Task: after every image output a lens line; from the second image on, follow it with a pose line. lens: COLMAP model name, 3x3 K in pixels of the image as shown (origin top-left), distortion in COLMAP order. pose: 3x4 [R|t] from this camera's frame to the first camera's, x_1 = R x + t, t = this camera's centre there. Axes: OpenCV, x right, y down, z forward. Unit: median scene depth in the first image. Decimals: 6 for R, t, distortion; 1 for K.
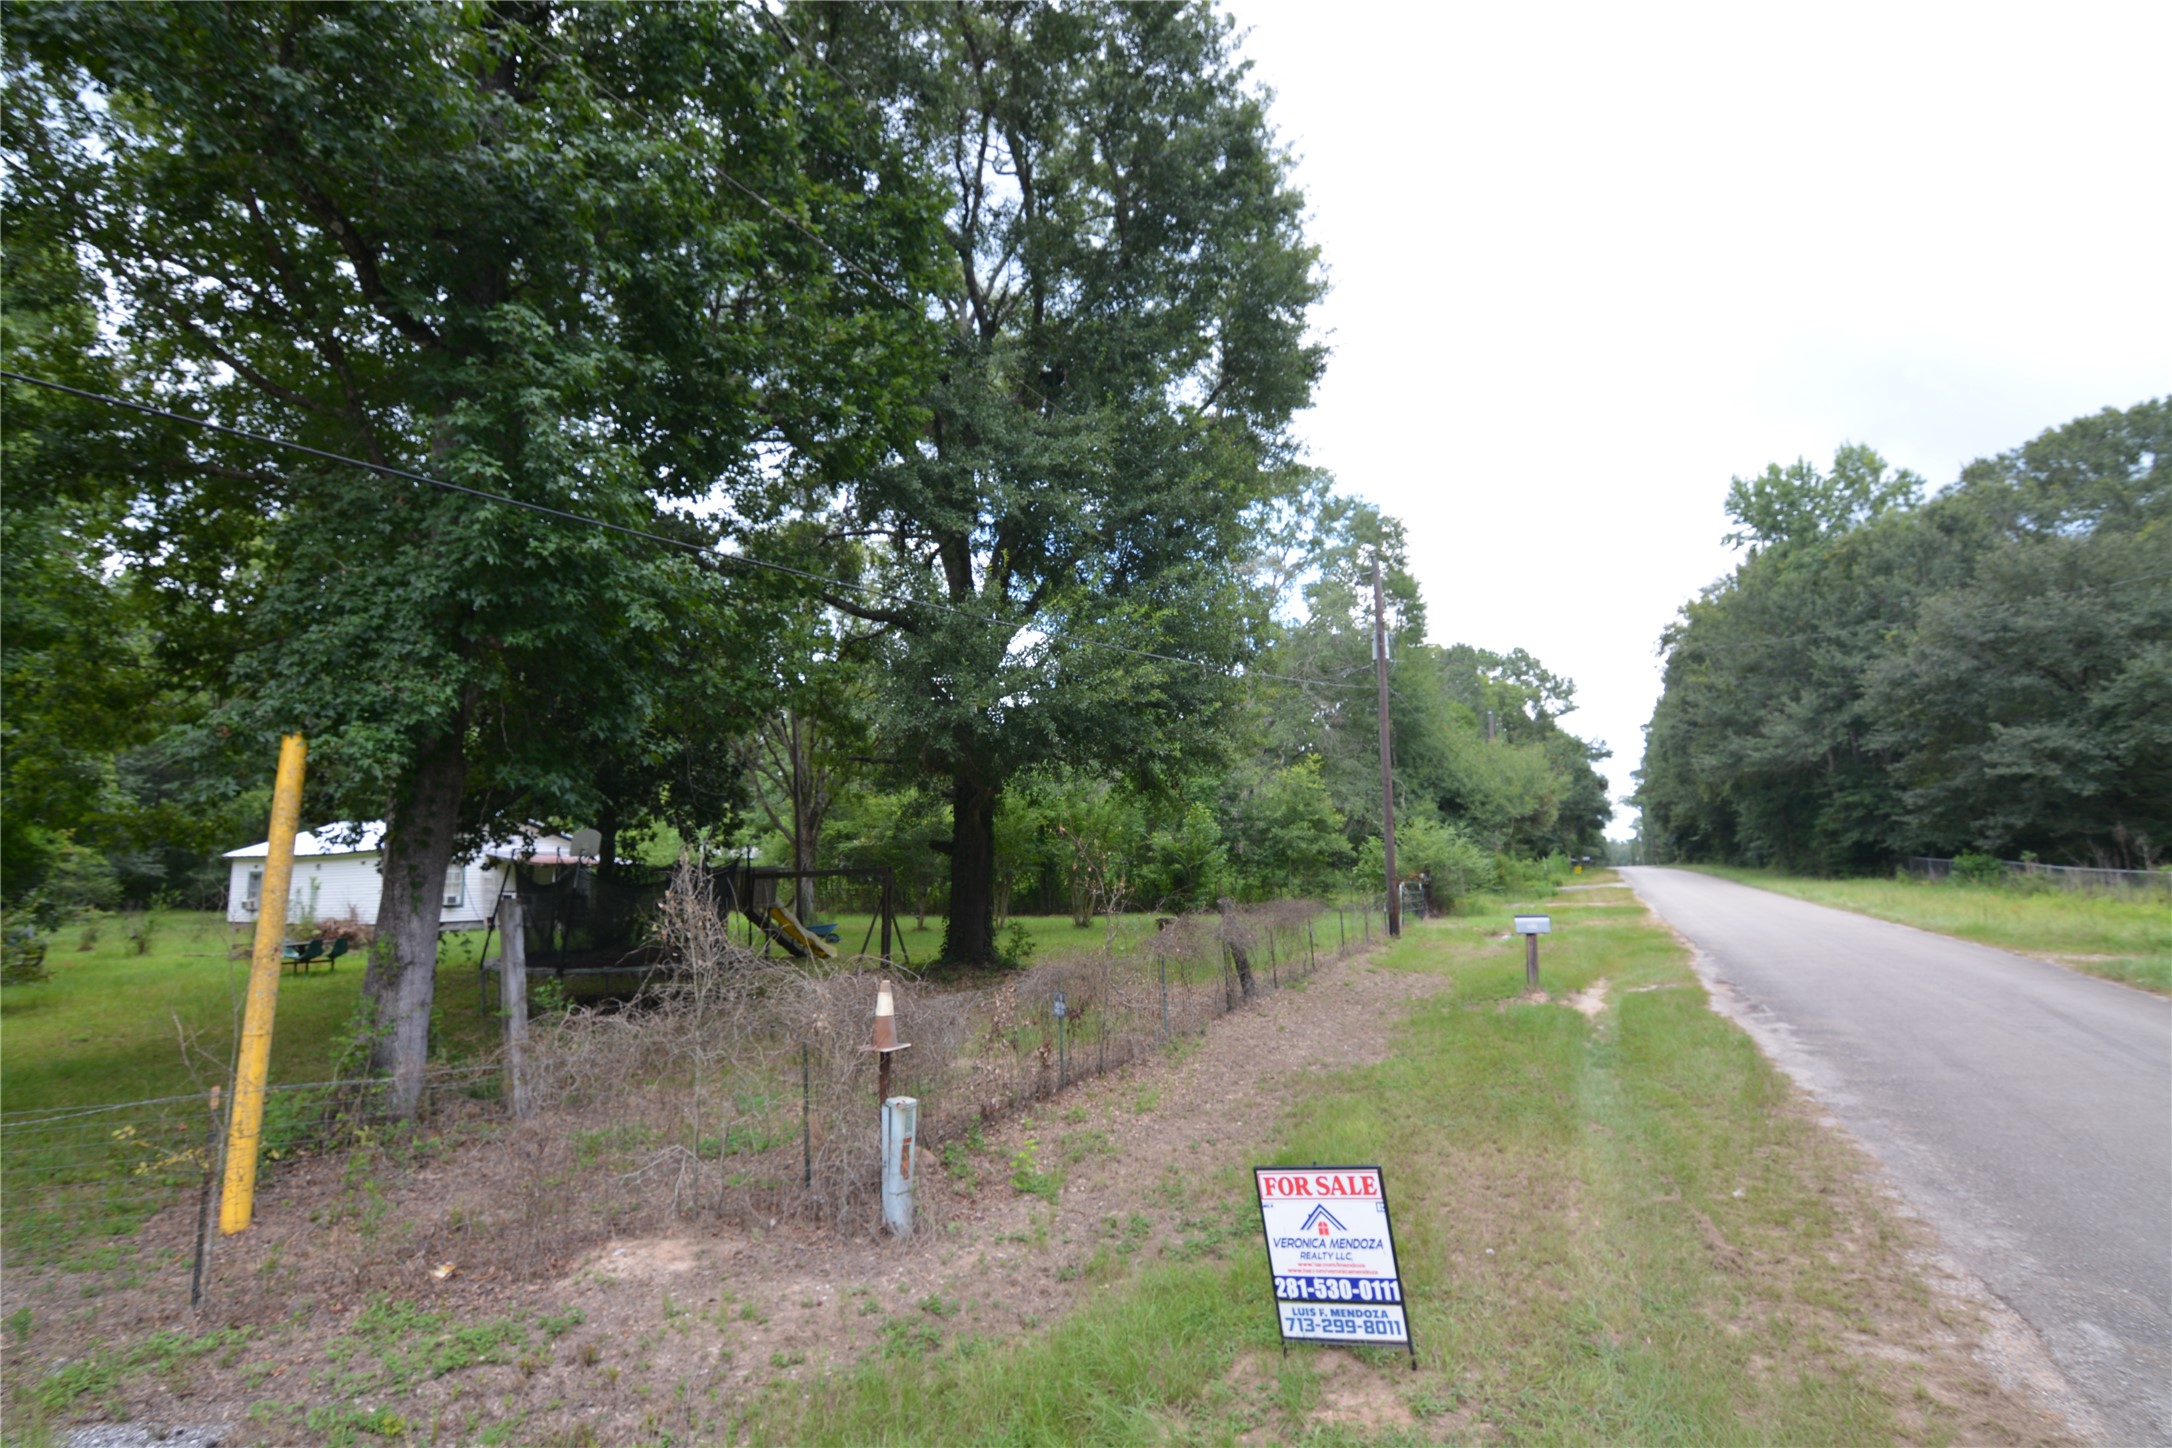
lens RADIAL K [[1048.2, 0, 1083.6], [0, 1048.2, 719.4], [0, 0, 1]] dist [-0.006437, -0.010615]
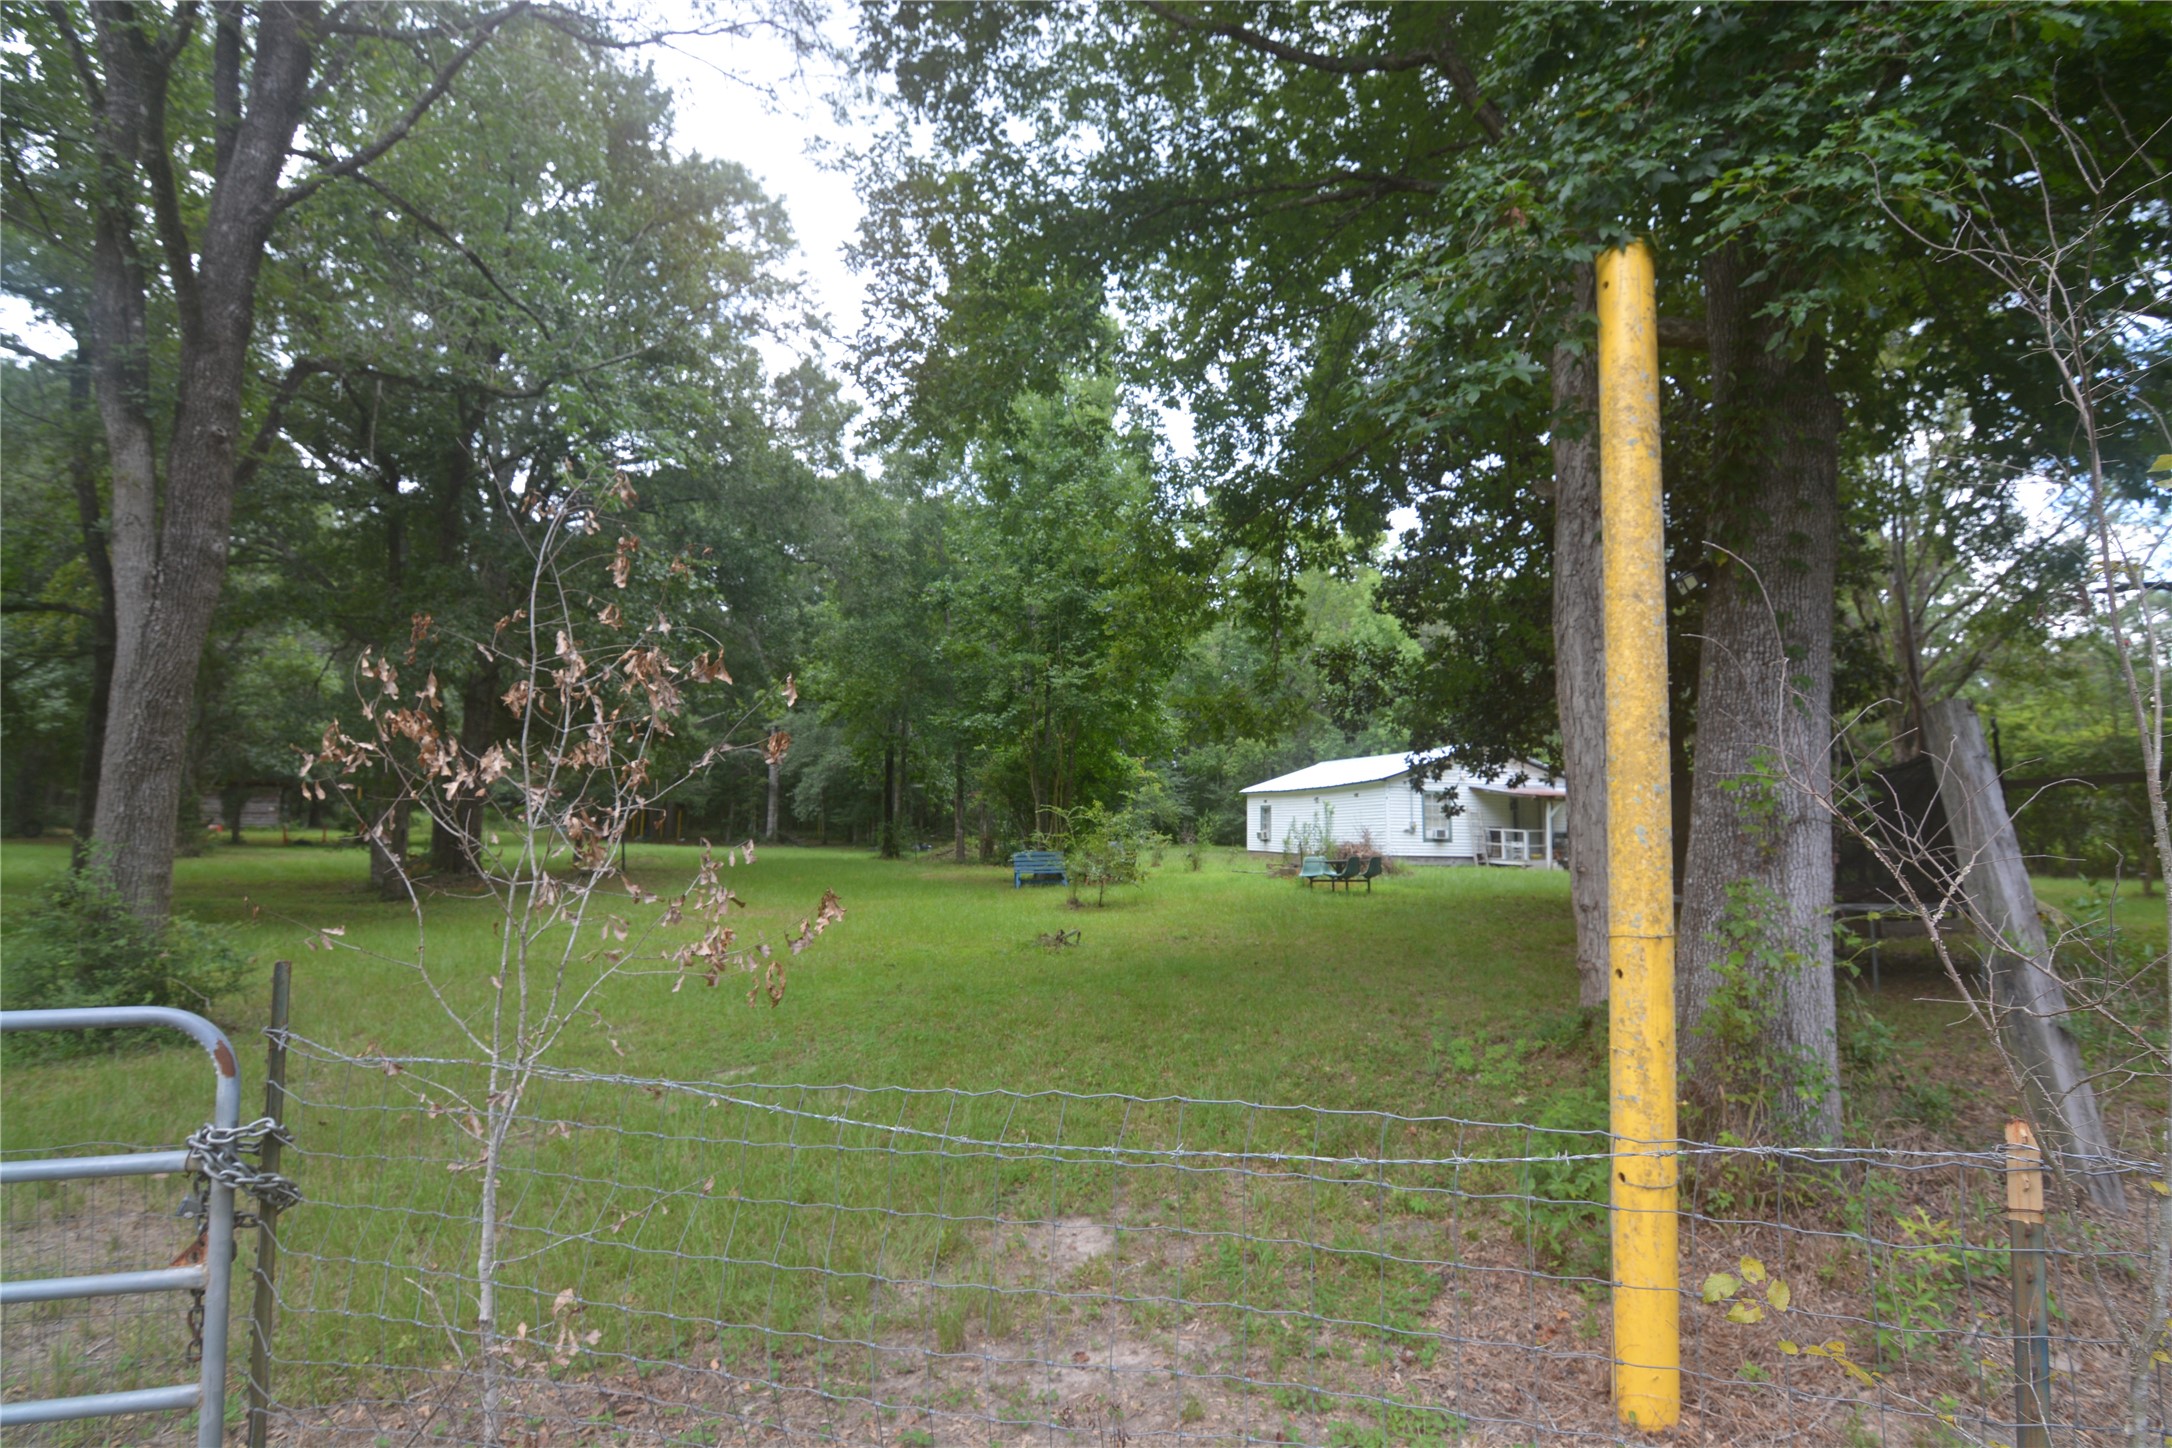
lens RADIAL K [[1046.4, 0, 1084.0], [0, 1046.4, 719.3], [0, 0, 1]] dist [-0.004262, -0.012141]
pose [[0.685973, -0.051644, -0.725792, -0.192740], [0.078450, 0.996913, 0.003211, 0.059495], [0.723386, -0.059142, 0.687906, 0.167501]]
